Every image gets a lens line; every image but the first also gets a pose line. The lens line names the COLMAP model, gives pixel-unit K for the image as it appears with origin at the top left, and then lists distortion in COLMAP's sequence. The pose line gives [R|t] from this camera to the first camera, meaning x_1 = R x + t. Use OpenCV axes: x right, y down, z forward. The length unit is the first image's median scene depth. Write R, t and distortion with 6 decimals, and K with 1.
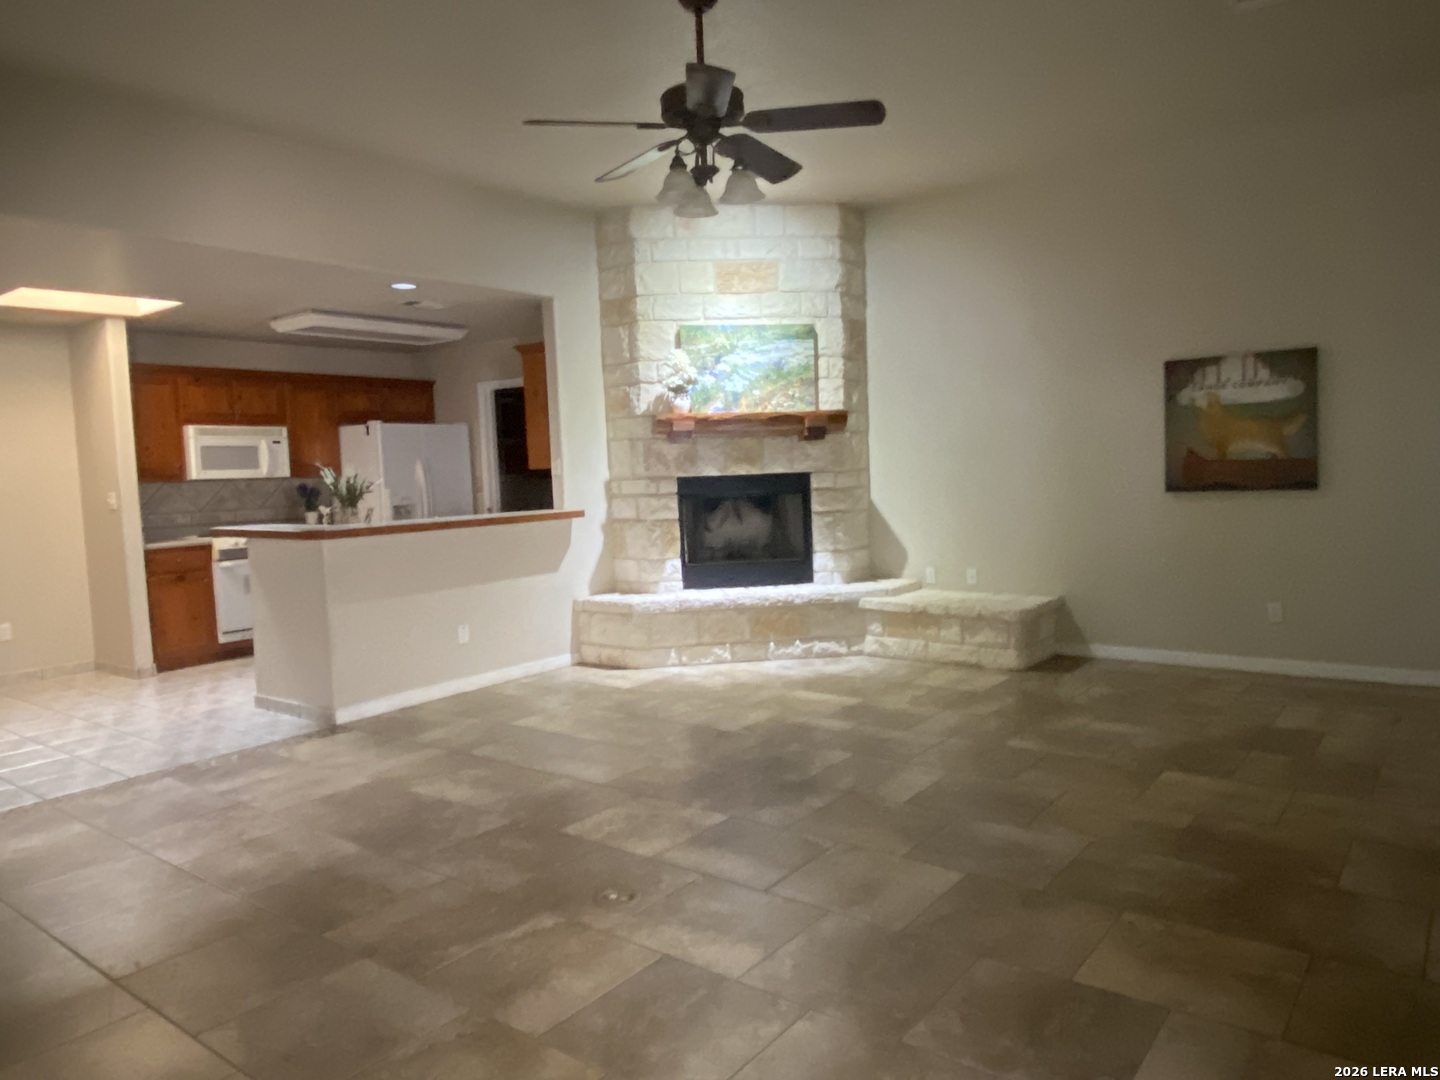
lens RADIAL K [[976.2, 0, 709.0], [0, 976.2, 539.5], [0, 0, 1]] dist [0.115789, -0.149211]
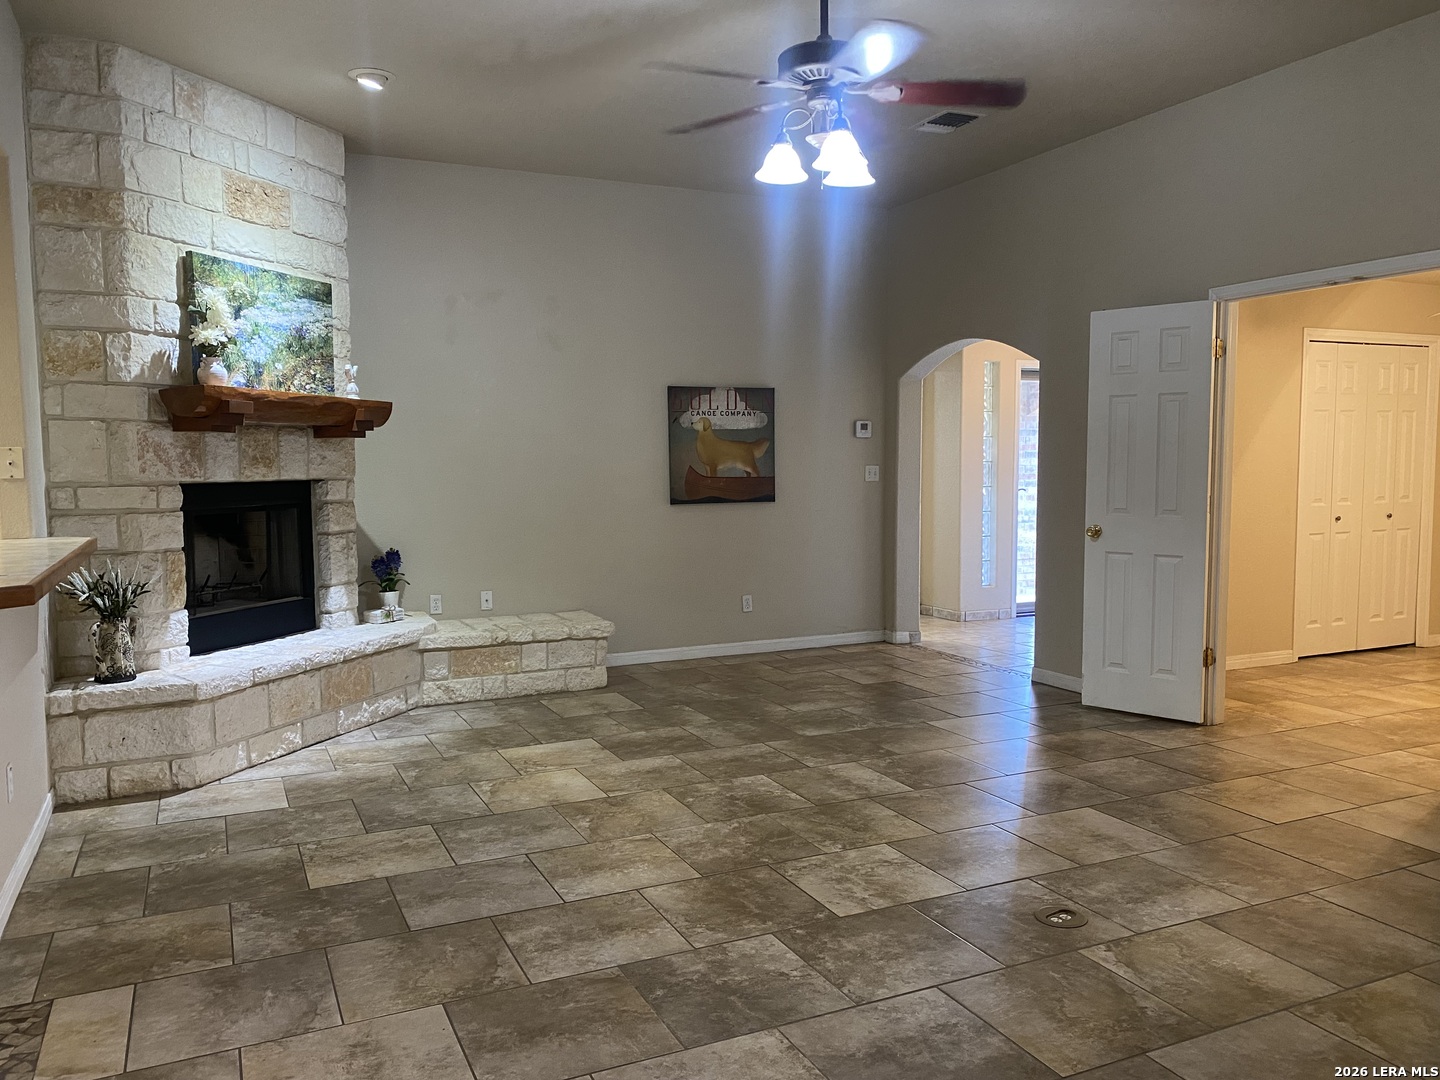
lens RADIAL K [[1097.8, 0, 724.3], [0, 1097.8, 547.1], [0, 0, 1]] dist [0.032616, -0.030595]
pose [[0.446396, -0.036362, 0.894096, -0.529314], [0.054778, 0.998411, 0.013255, -0.012109], [-0.893157, 0.043059, 0.447679, 0.359001]]
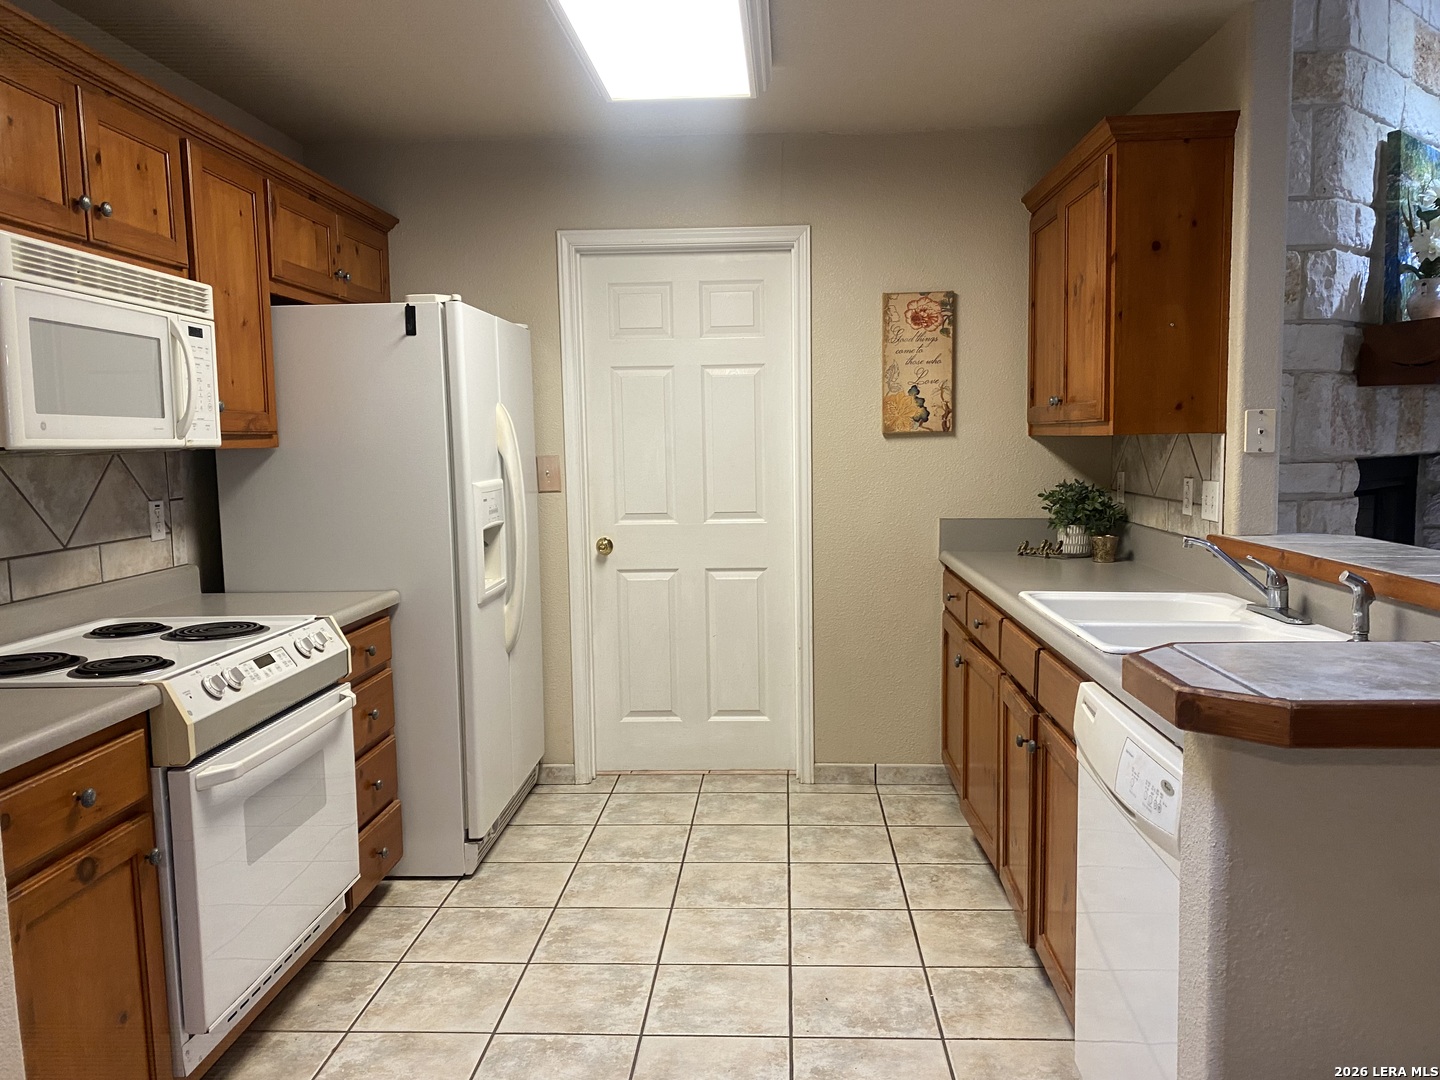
lens RADIAL K [[1097.8, 0, 724.3], [0, 1097.8, 547.1], [0, 0, 1]] dist [0.032616, -0.030595]
pose [[0.813133, -0.032882, 0.581149, -0.590998], [0.030157, 0.999442, 0.014355, -0.038010], [-0.581296, 0.005853, 0.813671, 0.744462]]
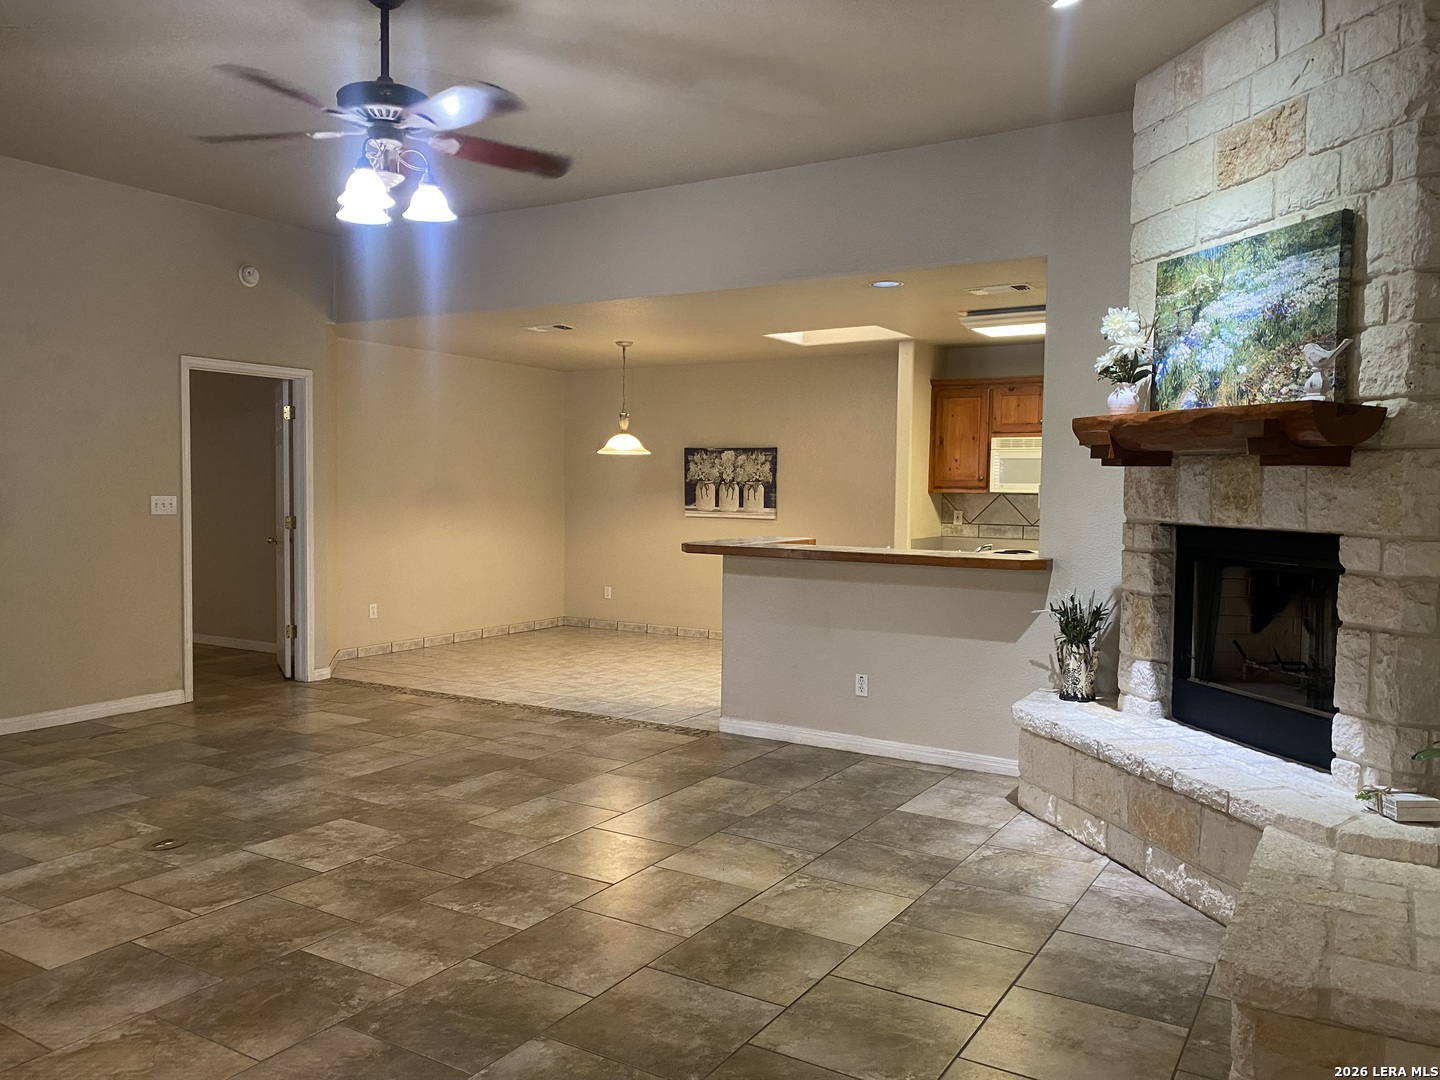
lens RADIAL K [[1097.8, 0, 724.3], [0, 1097.8, 547.1], [0, 0, 1]] dist [0.032616, -0.030595]
pose [[0.120810, 0.095712, -0.988051, 0.593636], [-0.088973, 0.992379, 0.085253, -0.083679], [0.988680, 0.077610, 0.128405, 0.667667]]
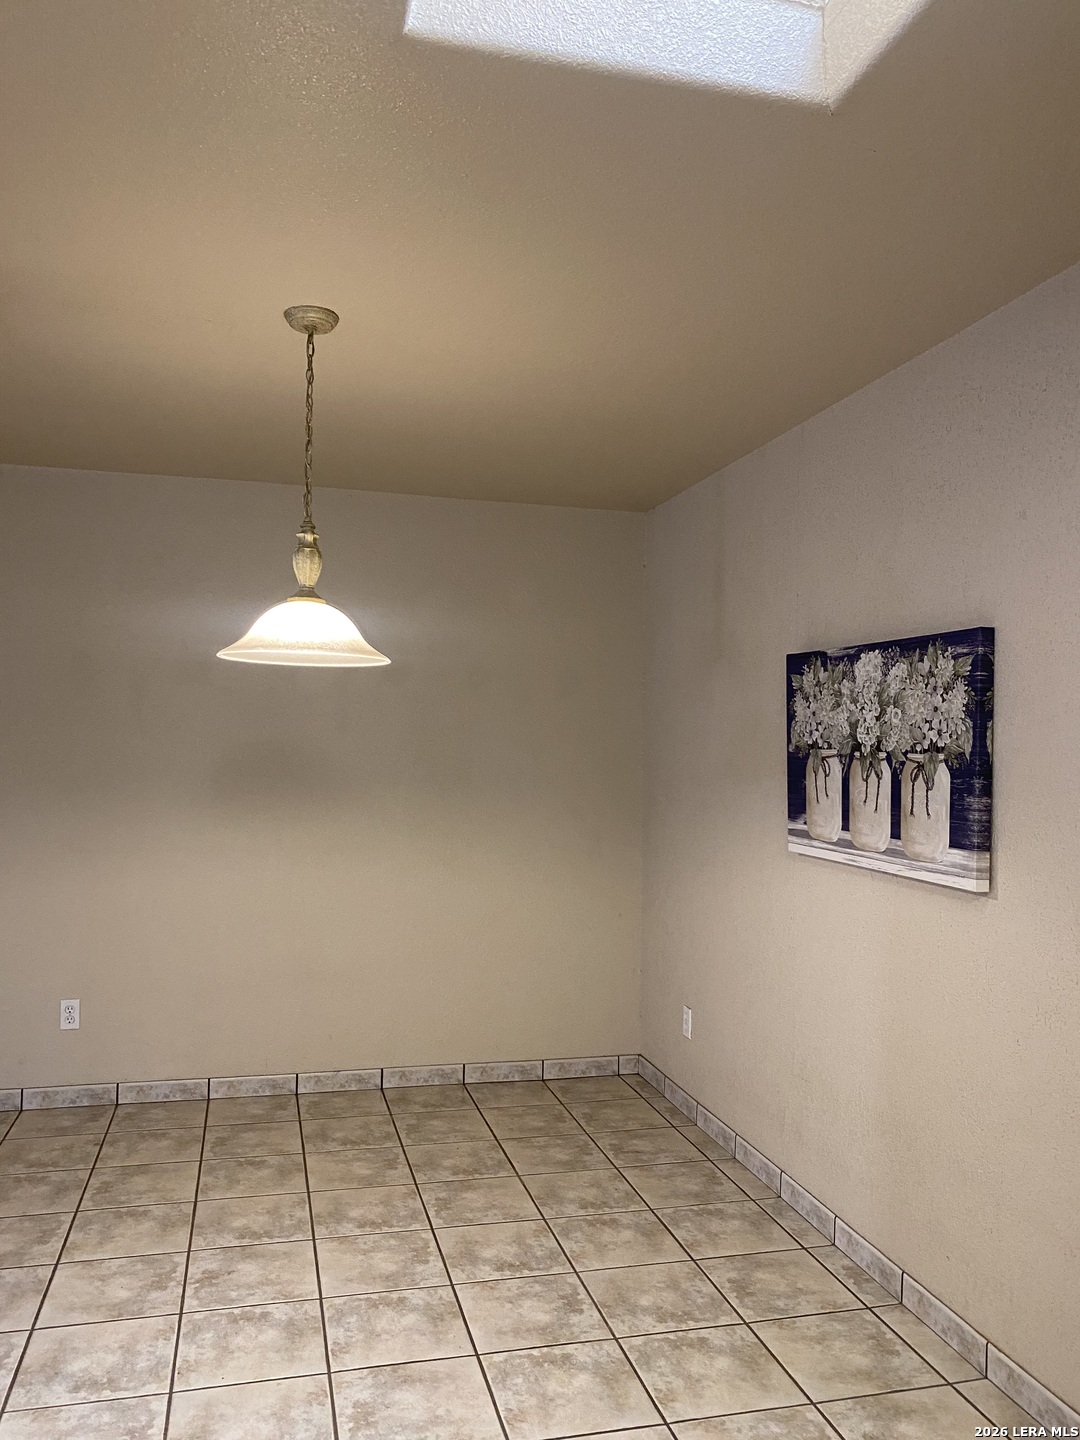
lens RADIAL K [[1097.0, 0, 528.5], [0, 1097.0, 716.4], [0, 0, 1]] dist [0.126485, -0.226830]
pose [[-0.611743, 0.011429, -0.790974, -0.400841], [-0.050695, 0.997274, 0.053617, -0.078030], [0.789430, 0.072898, -0.609496, 1.016295]]
